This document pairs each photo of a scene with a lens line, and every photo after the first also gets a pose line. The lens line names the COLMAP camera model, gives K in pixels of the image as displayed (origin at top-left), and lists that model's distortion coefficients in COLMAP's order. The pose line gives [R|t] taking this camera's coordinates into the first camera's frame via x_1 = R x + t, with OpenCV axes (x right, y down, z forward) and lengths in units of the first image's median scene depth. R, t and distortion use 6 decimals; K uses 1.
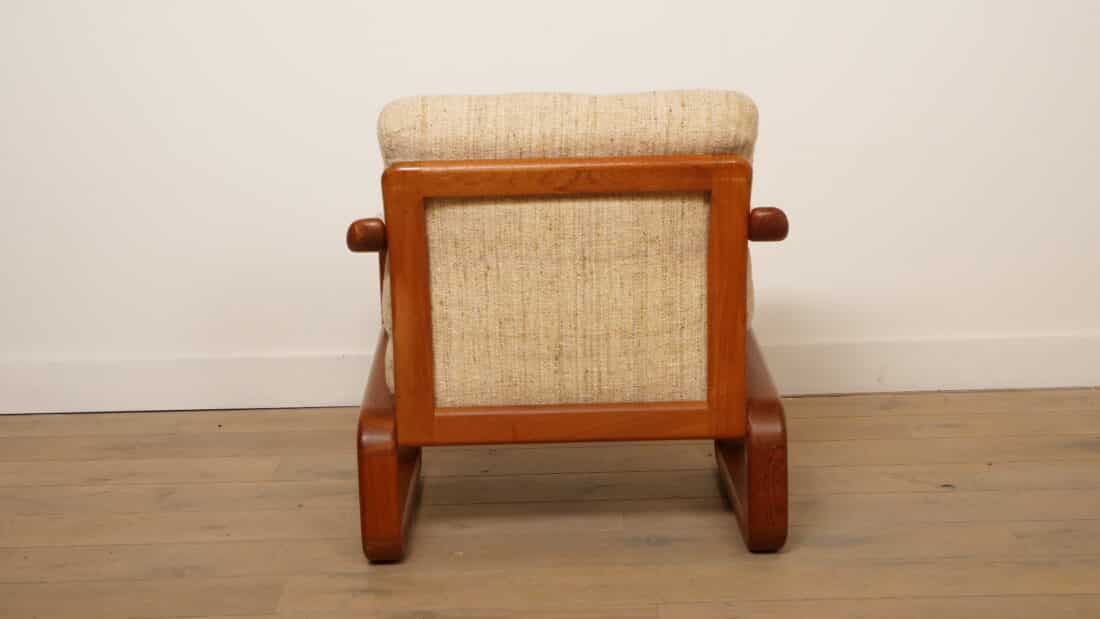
lens RADIAL K [[1799.1, 0, 546.8], [0, 1799.1, 306.1], [0, 0, 1]] dist [-0.011306, 0.000000]
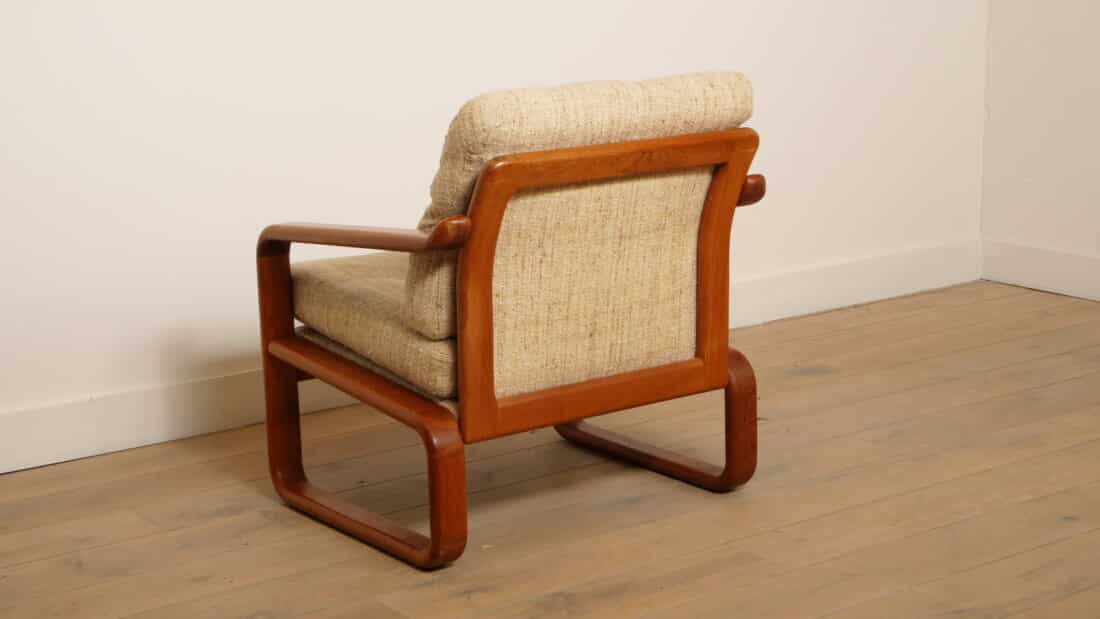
lens RADIAL K [[1991.3, 0, 550.5], [0, 1991.3, 309.7], [0, 0, 1]] dist [-0.037198, 0.000000]
pose [[0.795829, -0.115439, 0.594416, -0.704623], [0.125241, 0.991813, 0.024937, -0.017879], [-0.592428, 0.054600, 0.803771, 0.083645]]
